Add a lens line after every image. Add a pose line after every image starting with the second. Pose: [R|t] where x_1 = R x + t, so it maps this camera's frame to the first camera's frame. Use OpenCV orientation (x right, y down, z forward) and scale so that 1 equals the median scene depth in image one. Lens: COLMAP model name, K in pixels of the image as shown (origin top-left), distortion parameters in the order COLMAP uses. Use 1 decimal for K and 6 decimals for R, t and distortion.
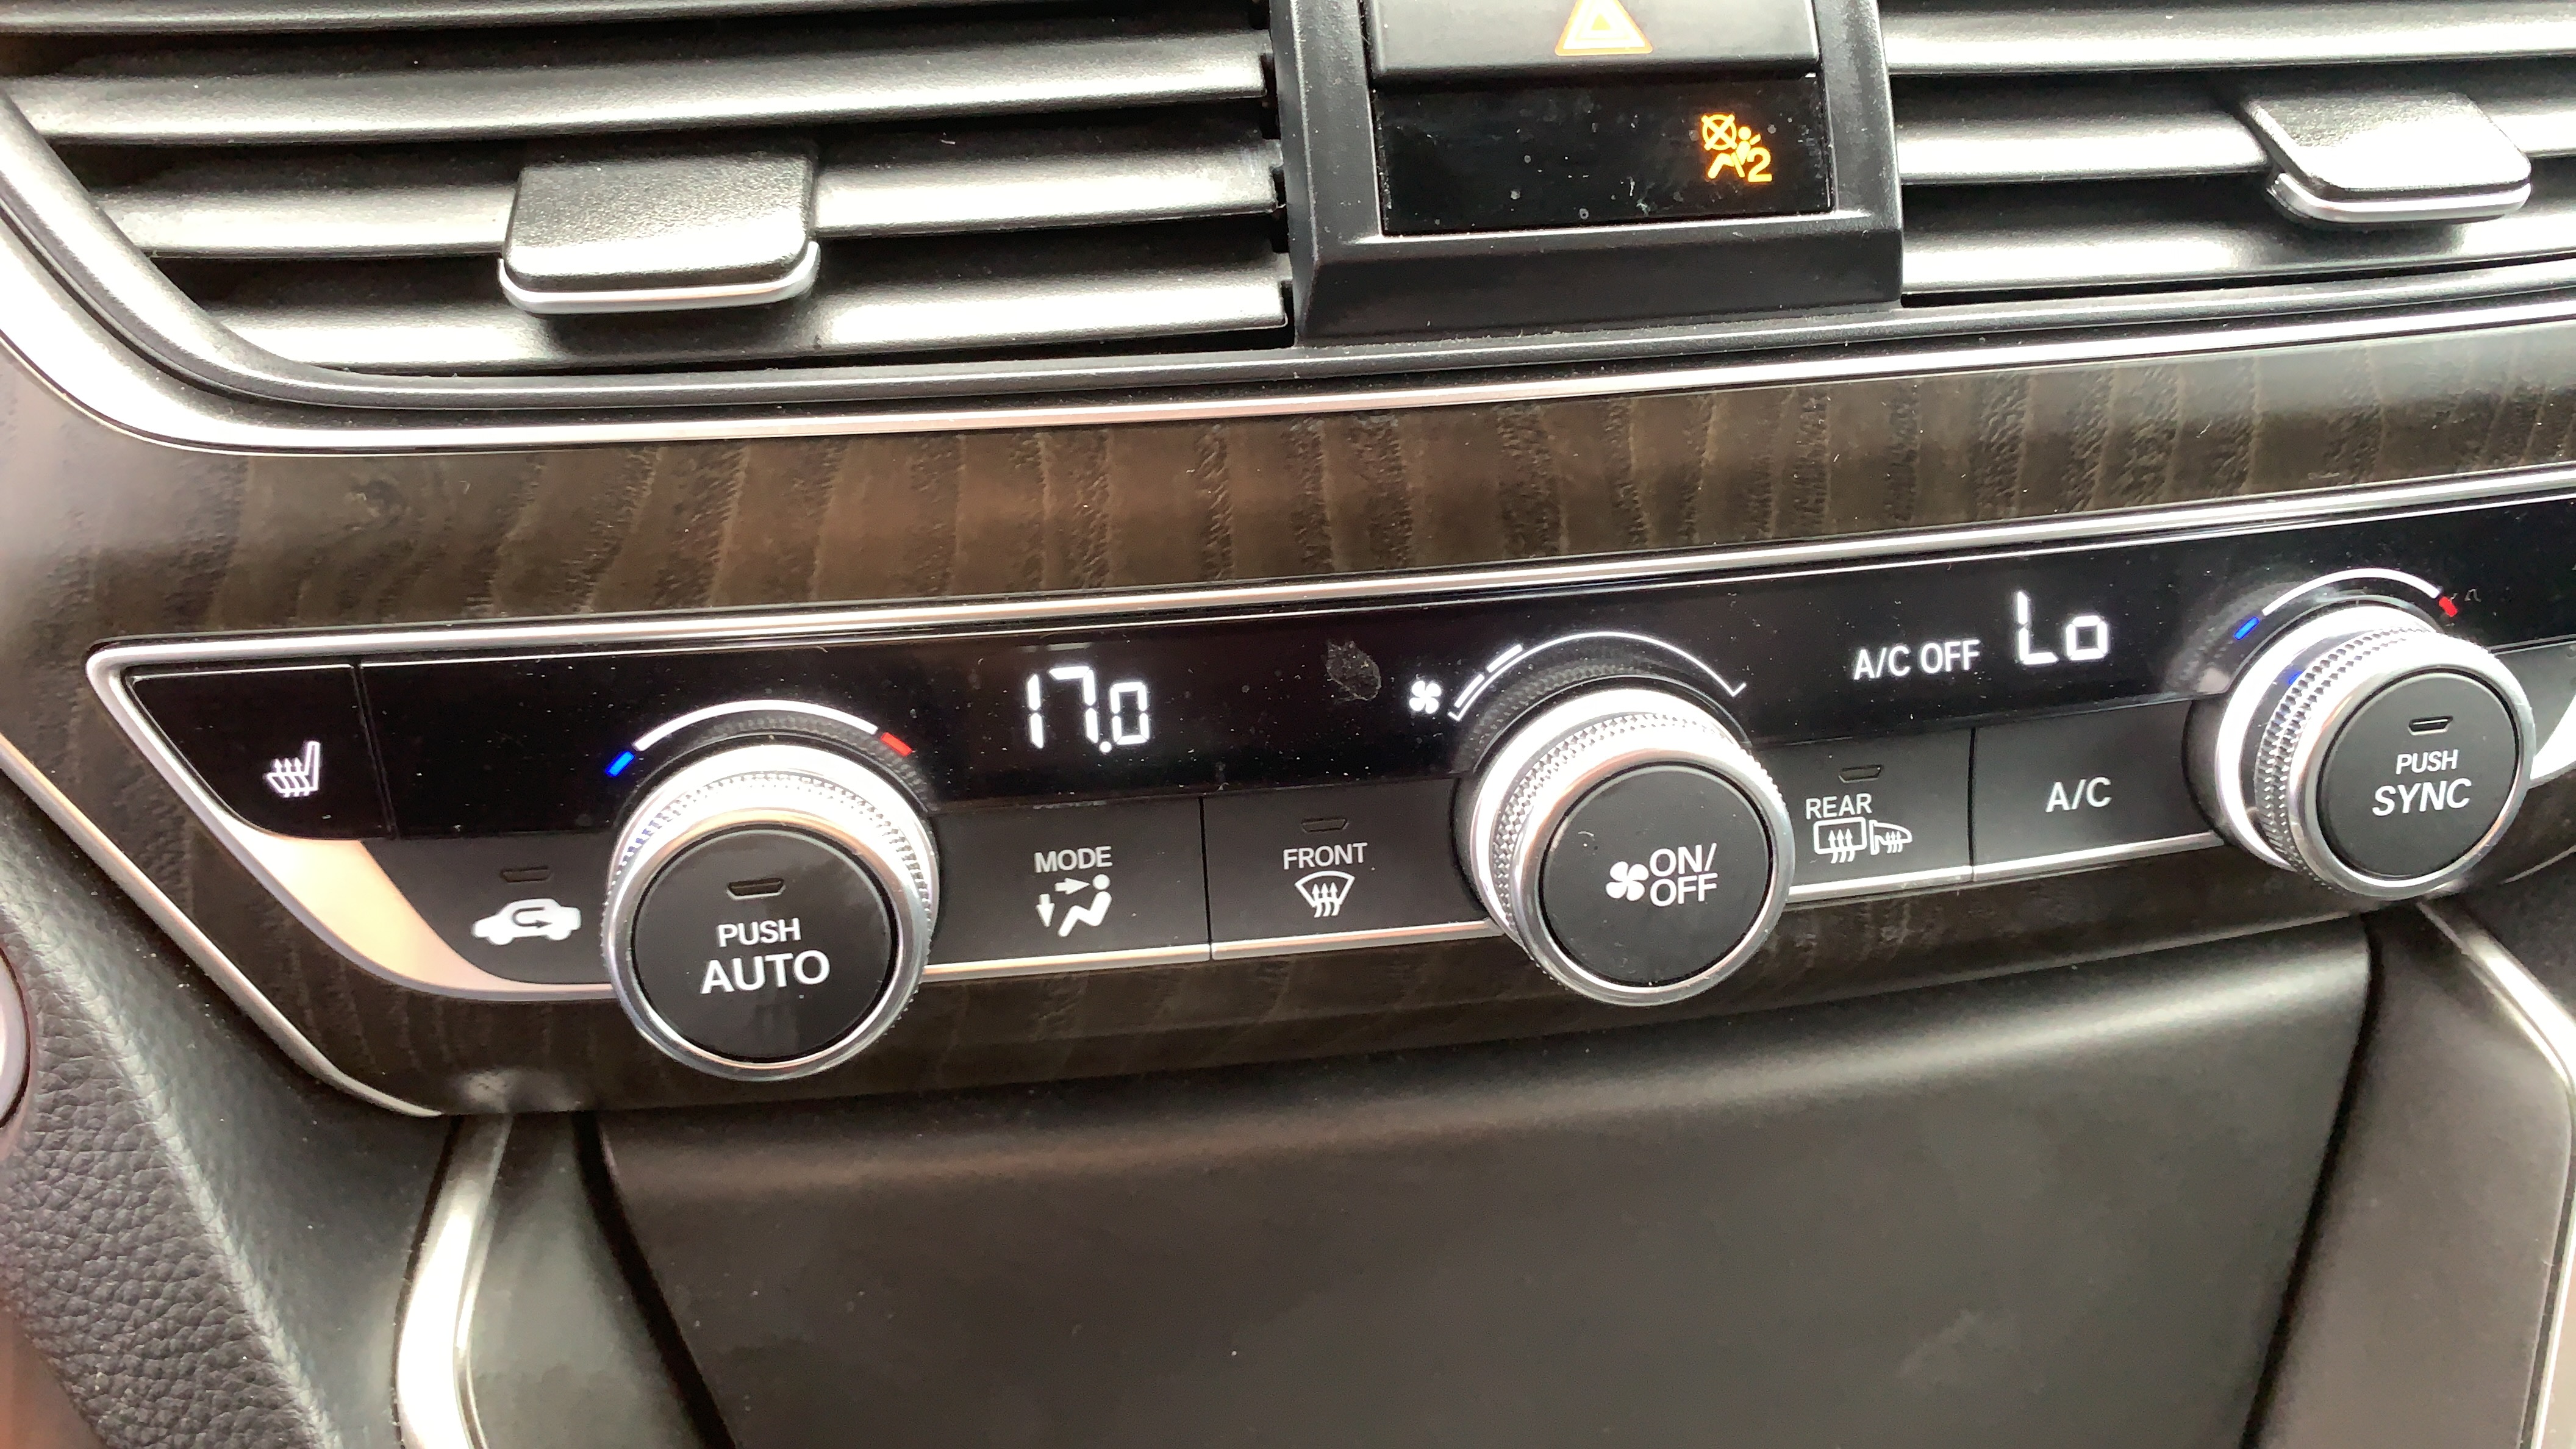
lens RADIAL K [[1910.3, 0, 1287.8], [0, 1910.3, 686.8], [0, 0, 1]] dist [0.003319, -0.008449]
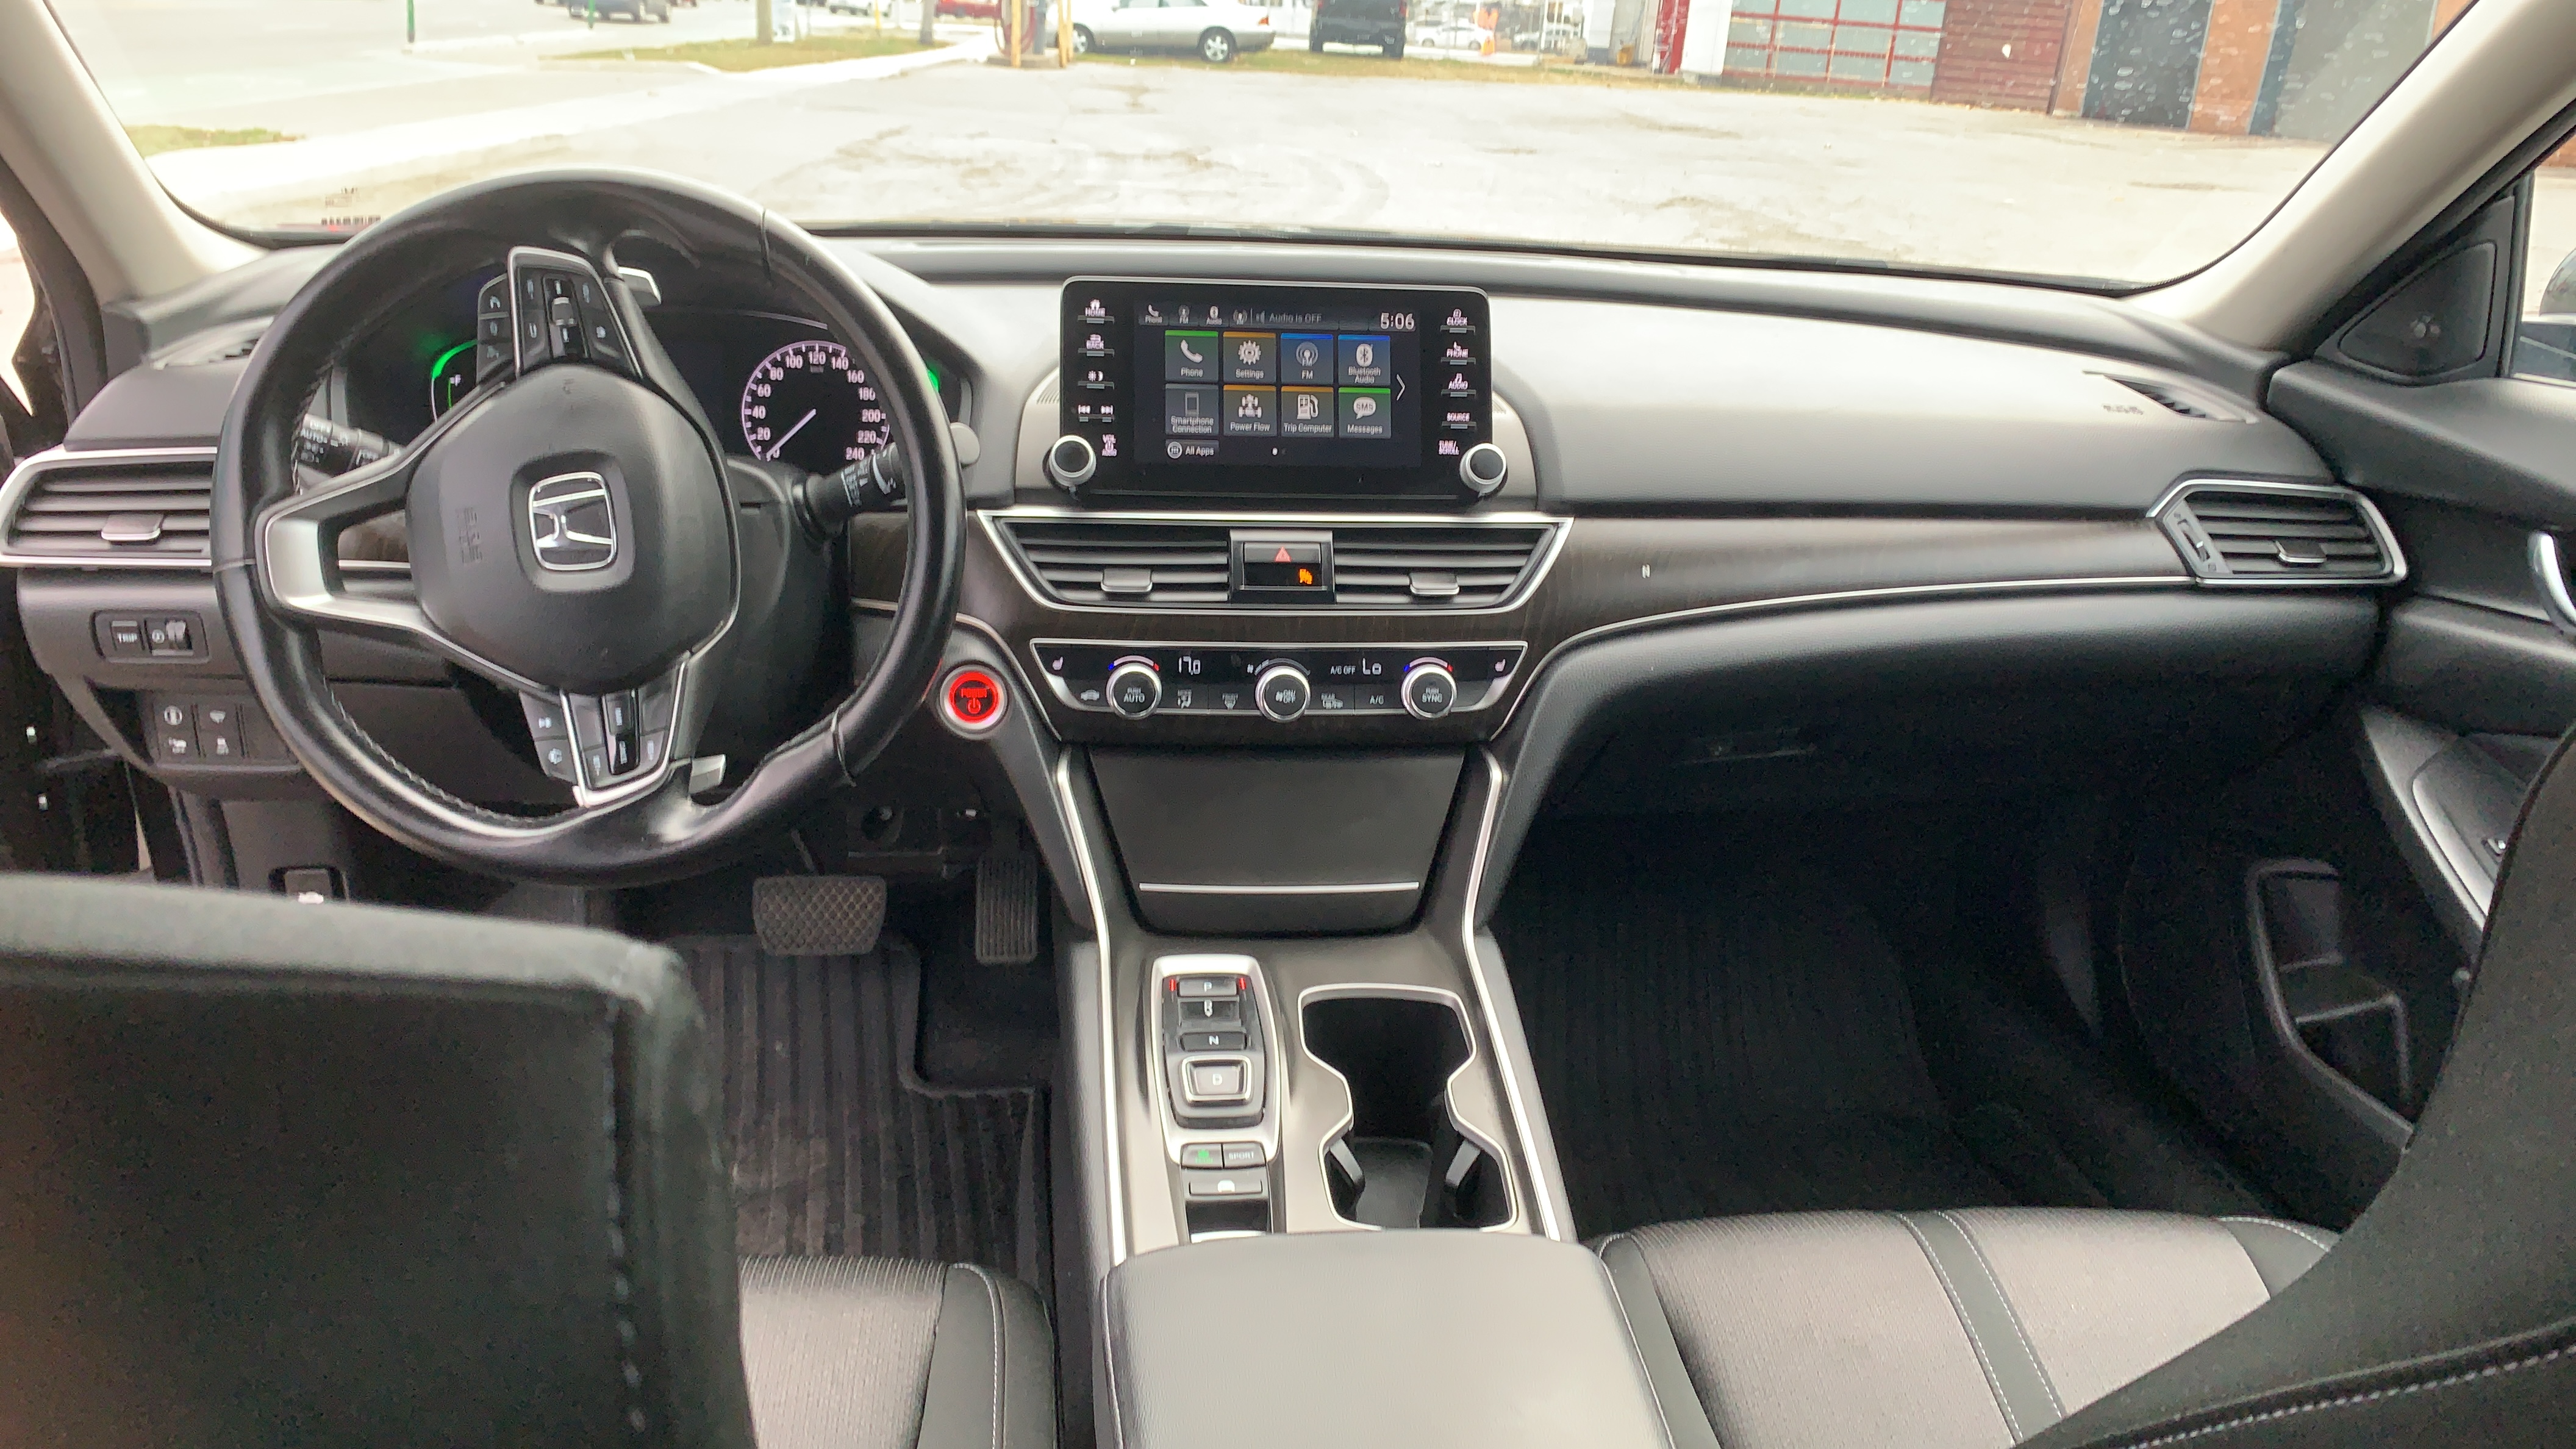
lens RADIAL K [[1865.8, 0, 1291.8], [0, 1865.8, 597.9], [0, 0, 1]] dist [0.004749, 0.000652]
pose [[0.997890, 0.052100, -0.038741, 0.411917], [-0.060171, 0.966256, -0.250455, 1.213012], [0.024385, 0.252258, 0.967353, -4.504159]]
